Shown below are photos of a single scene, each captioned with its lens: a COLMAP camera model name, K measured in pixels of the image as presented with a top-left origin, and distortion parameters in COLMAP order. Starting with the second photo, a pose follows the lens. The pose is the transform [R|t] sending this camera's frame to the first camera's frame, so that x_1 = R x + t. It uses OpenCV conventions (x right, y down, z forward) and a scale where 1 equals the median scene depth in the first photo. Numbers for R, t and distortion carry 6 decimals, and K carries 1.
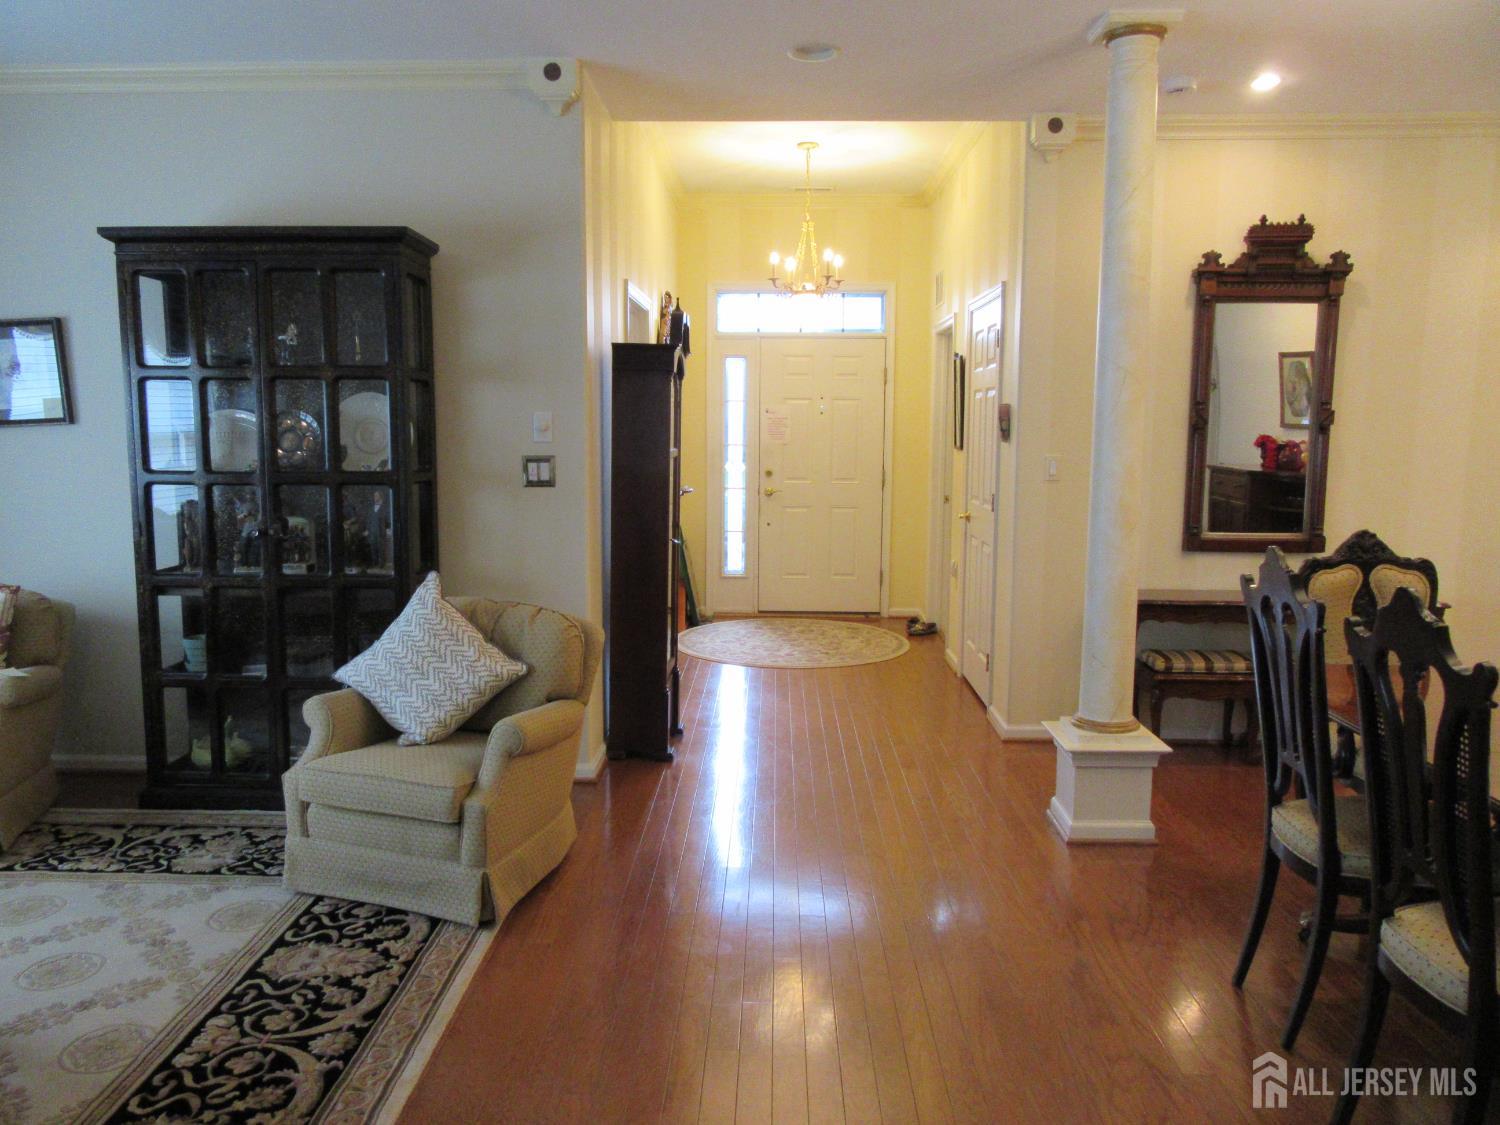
lens RADIAL K [[1128.3, 0, 752.6], [0, 1128.3, 560.0], [0, 0, 1]] dist [0.000481, 0.018559]
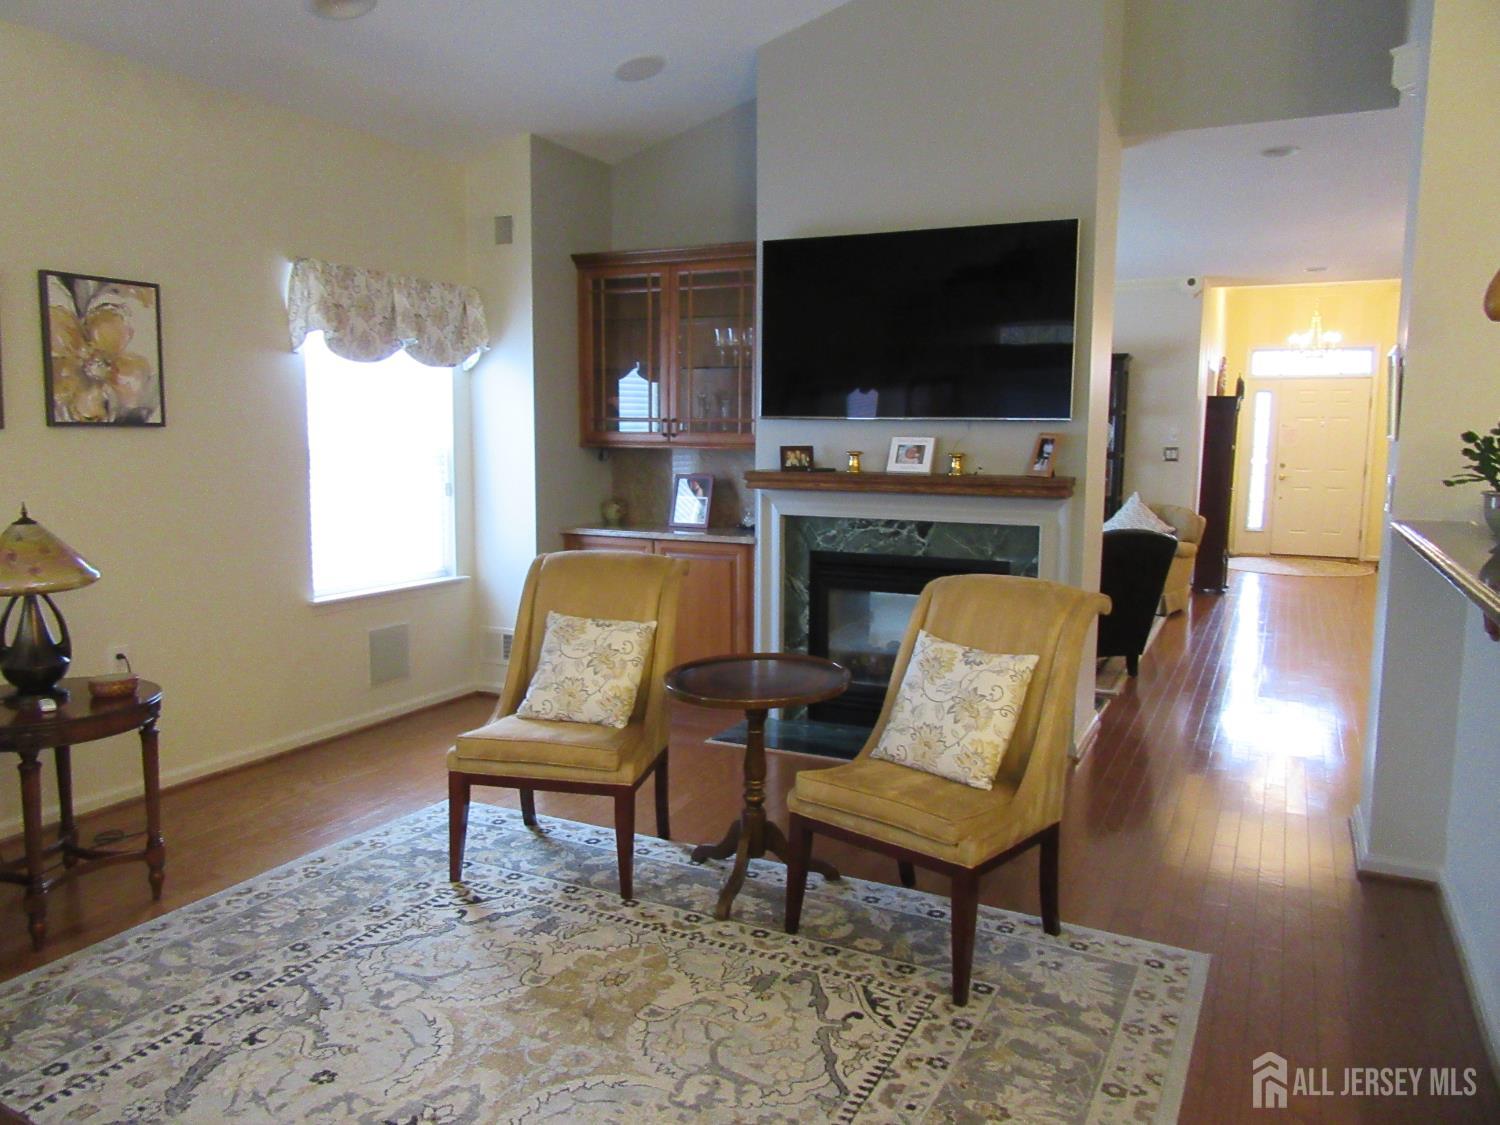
lens RADIAL K [[1128.3, 0, 755.0], [0, 1128.3, 569.9], [0, 0, 1]] dist [0.000481, 0.018559]
pose [[0.913711, 0.048161, -0.403500, -0.031960], [-0.049717, 0.998741, 0.006624, 0.197427], [0.403311, 0.014009, 0.914956, -1.543660]]
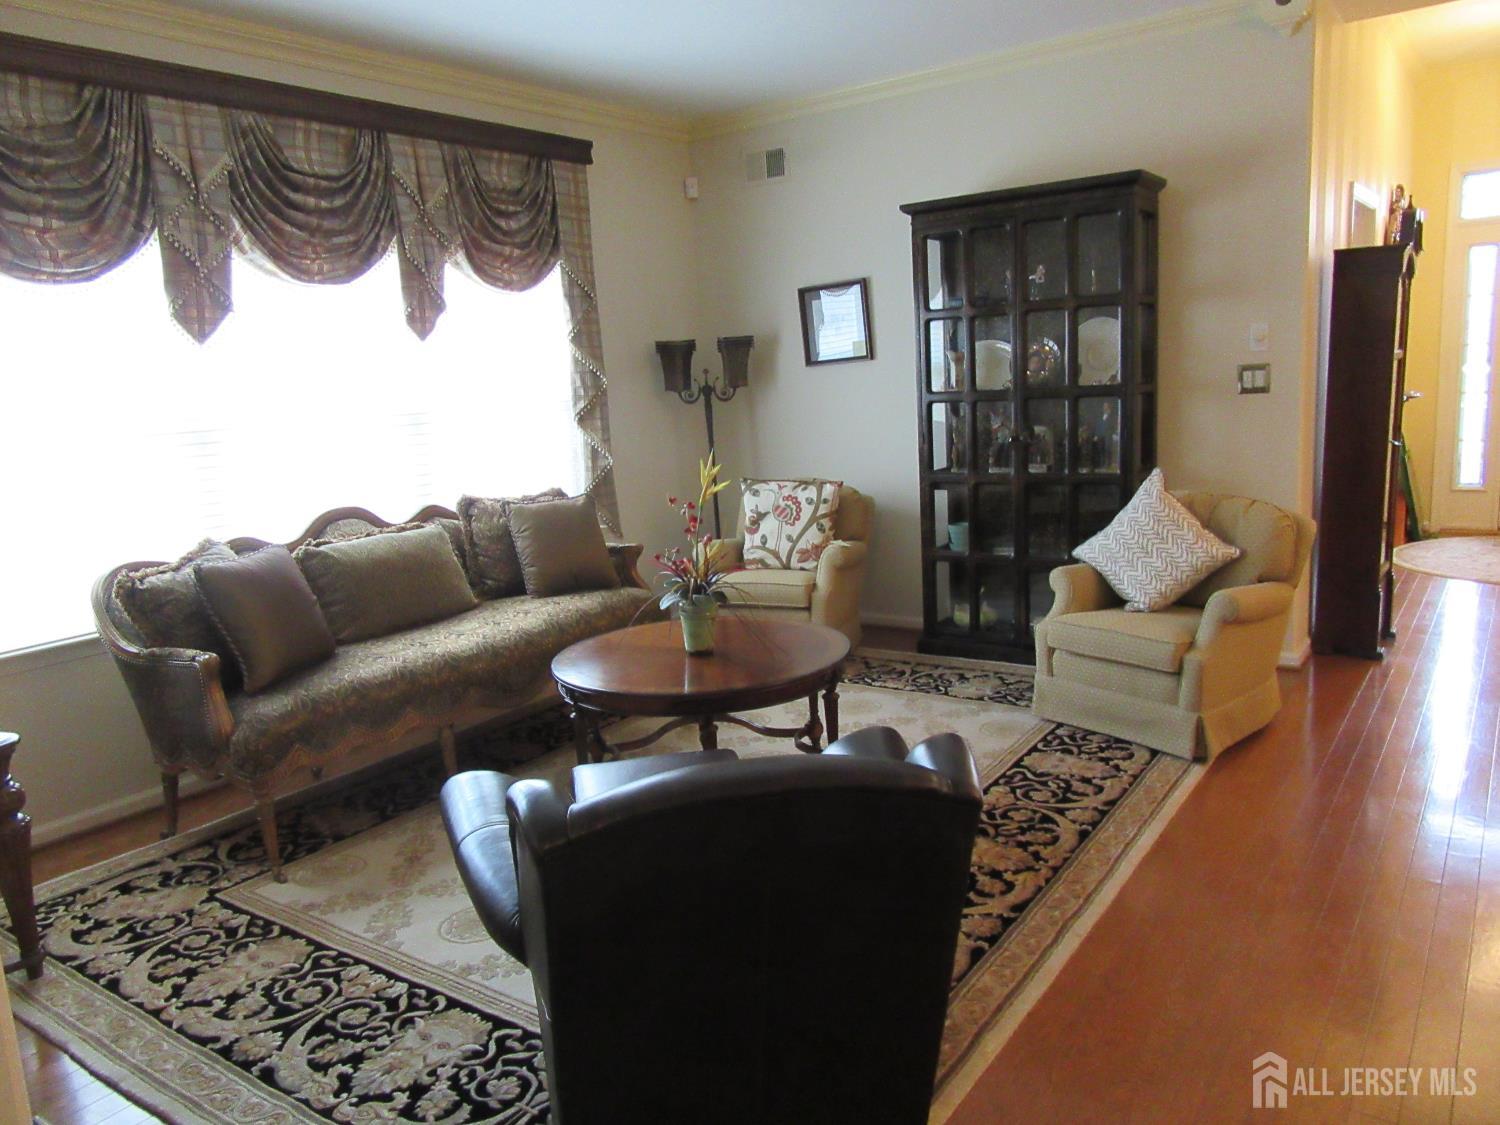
lens RADIAL K [[1128.3, 0, 761.8], [0, 1128.3, 568.5], [0, 0, 1]] dist [0.000481, 0.018559]
pose [[0.837479, 0.044332, -0.544668, 0.015225], [-0.003990, 0.997173, 0.075028, 0.026071], [0.546455, -0.060661, 0.835289, -0.195620]]
